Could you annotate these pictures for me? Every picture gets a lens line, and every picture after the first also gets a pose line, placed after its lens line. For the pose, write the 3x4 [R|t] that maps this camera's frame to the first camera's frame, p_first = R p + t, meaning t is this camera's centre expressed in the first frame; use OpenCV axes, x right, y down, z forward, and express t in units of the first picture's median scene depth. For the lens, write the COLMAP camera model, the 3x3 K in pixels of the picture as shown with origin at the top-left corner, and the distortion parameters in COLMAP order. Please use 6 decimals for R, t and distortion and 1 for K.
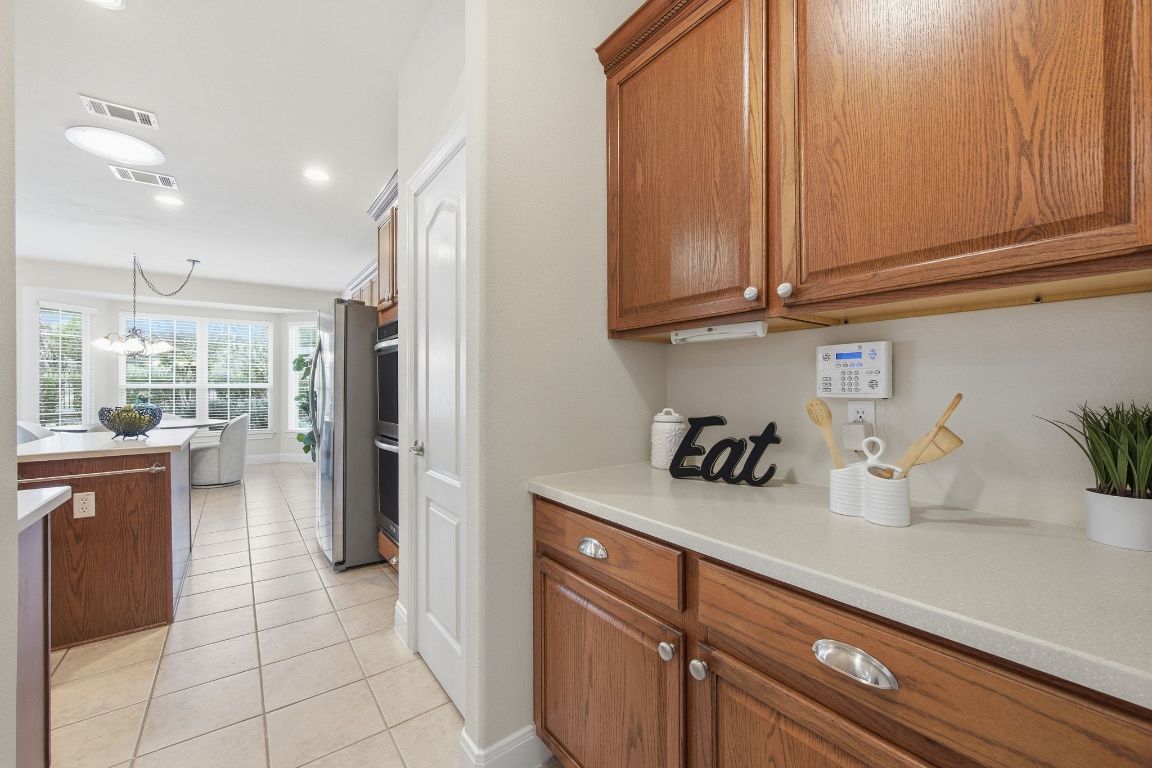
lens RADIAL K [[449.9, 0, 572.8], [0, 449.9, 388.2], [0, 0, 1]] dist [-0.003264, -0.000182]
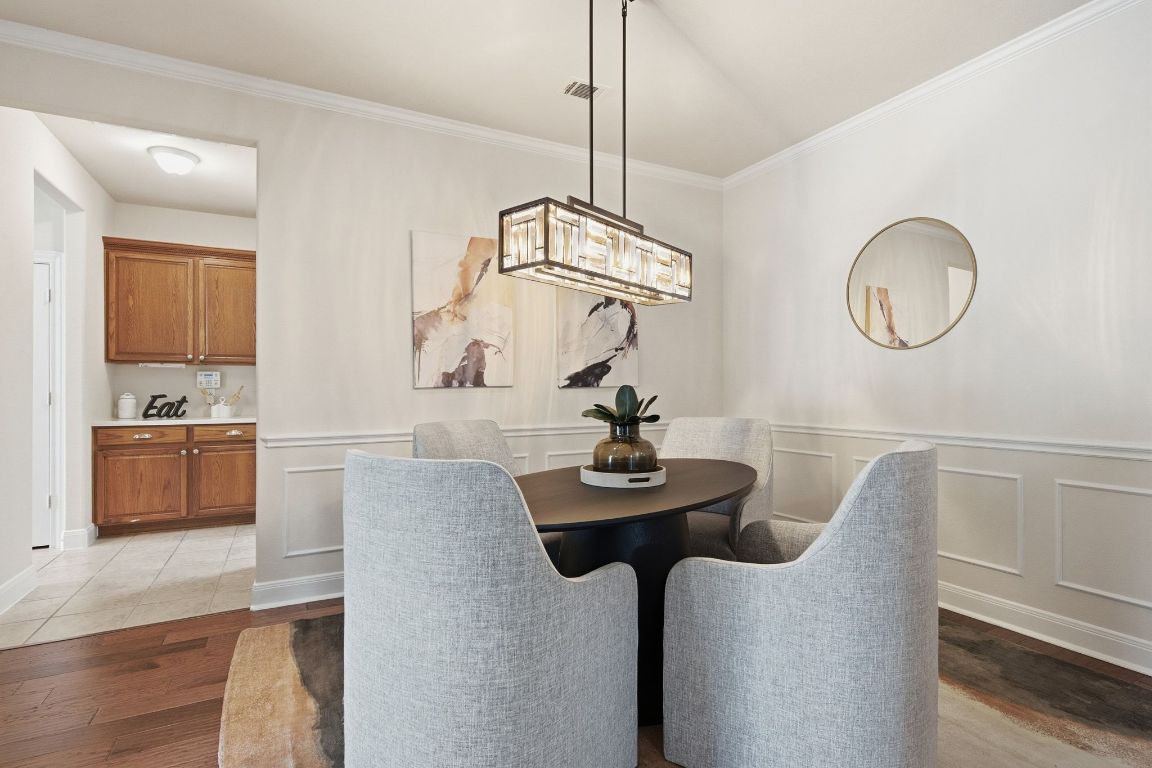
lens RADIAL K [[525.7, 0, 570.9], [0, 525.7, 387.7], [0, 0, 1]] dist [-0.002681, 0.000032]
pose [[0.141316, 0.000515, 0.989964, -2.759988], [-0.001713, 0.999998, -0.000275, 0.017482], [-0.989963, -0.001657, 0.141317, -2.136853]]
